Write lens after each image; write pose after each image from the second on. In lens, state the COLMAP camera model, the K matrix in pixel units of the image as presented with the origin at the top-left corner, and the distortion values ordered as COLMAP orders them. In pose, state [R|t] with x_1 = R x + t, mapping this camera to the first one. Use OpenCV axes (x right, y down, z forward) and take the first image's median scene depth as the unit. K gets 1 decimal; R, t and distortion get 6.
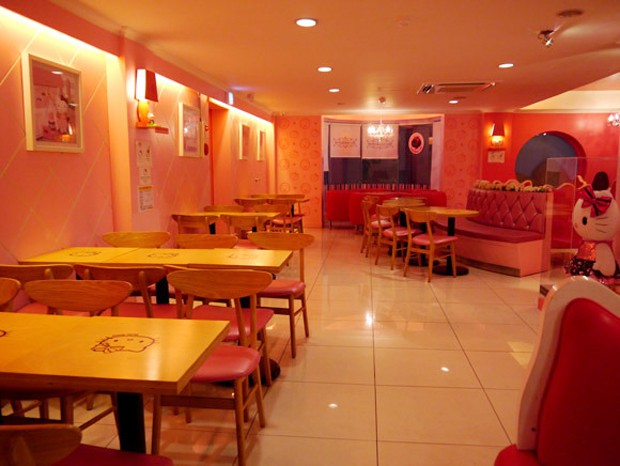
lens RADIAL K [[506.2, 0, 311.2], [0, 506.2, 235.3], [0, 0, 1]] dist [-0.048746, 0.008518]
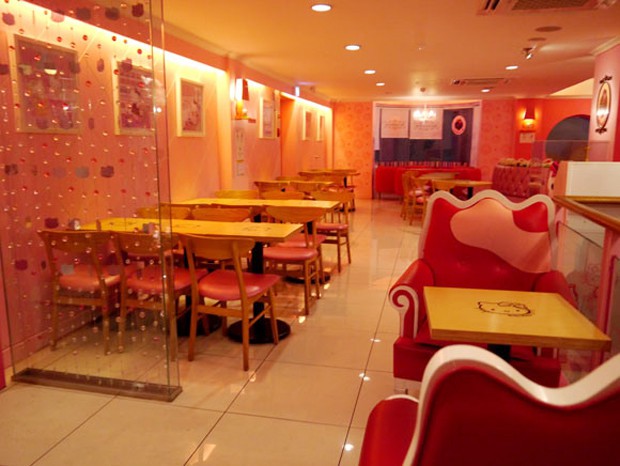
lens RADIAL K [[506.2, 0, 307.8], [0, 506.2, 231.5], [0, 0, 1]] dist [-0.048746, 0.008518]
pose [[0.992500, 0.021700, -0.120301, 0.023257], [-0.017599, 0.999231, 0.035042, 0.030225], [0.120969, -0.032662, 0.992119, -0.236647]]
